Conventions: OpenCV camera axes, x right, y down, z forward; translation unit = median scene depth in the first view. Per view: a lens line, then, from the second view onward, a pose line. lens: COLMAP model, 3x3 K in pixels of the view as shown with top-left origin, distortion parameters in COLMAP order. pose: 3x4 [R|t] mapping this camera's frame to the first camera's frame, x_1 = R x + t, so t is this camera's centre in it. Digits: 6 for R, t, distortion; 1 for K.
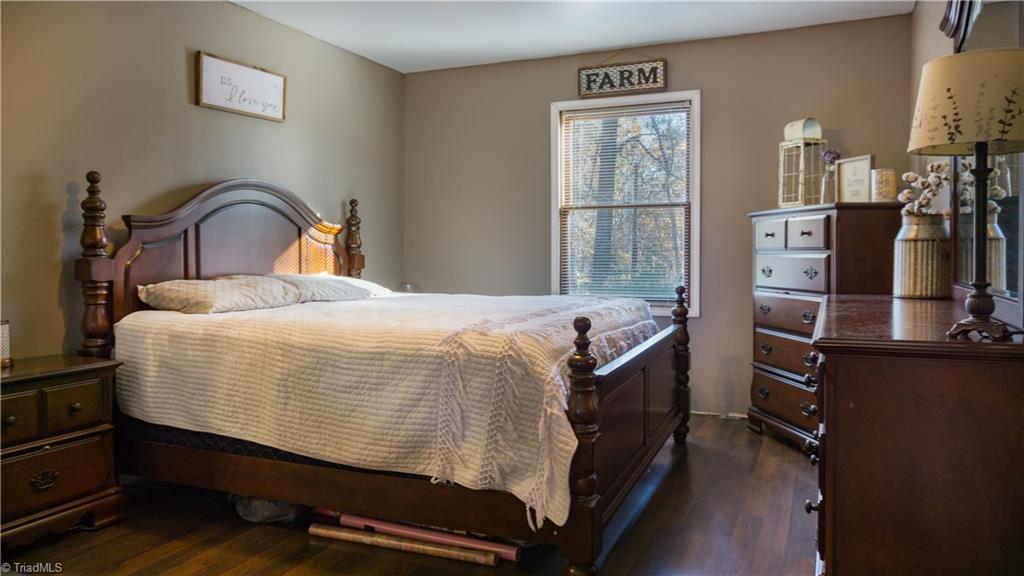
lens RADIAL K [[694.7, 0, 512.3], [0, 694.7, 261.9], [0, 0, 1]] dist [-0.006888, -0.001632]
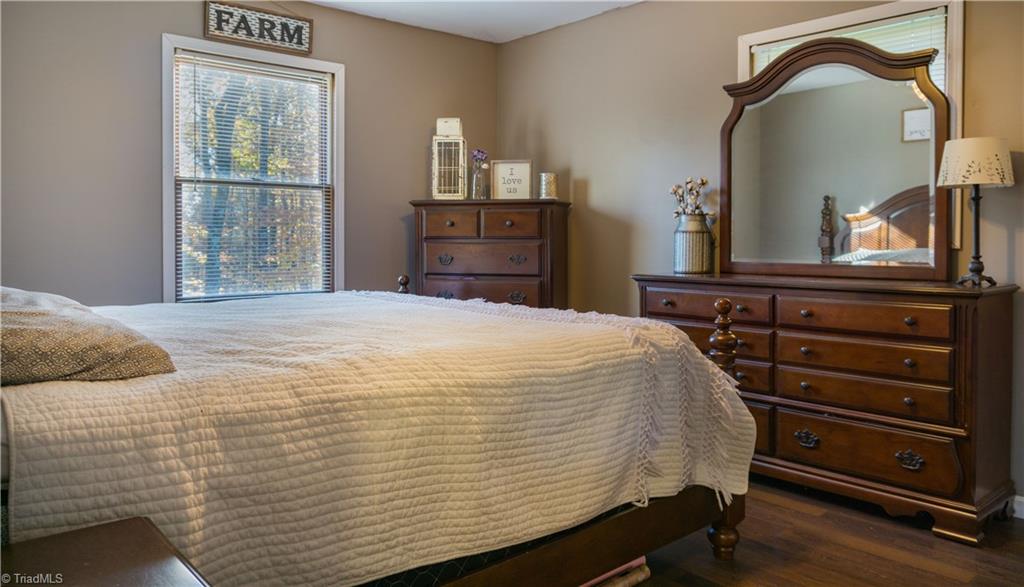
lens RADIAL K [[720.9, 0, 512.3], [0, 720.9, 250.8], [0, 0, 1]] dist [-0.010148, -0.003596]
pose [[0.441525, -0.011728, 0.897172, -0.487300], [0.012147, 0.999901, 0.007093, -0.003980], [-0.897167, 0.007766, 0.441624, 0.370096]]
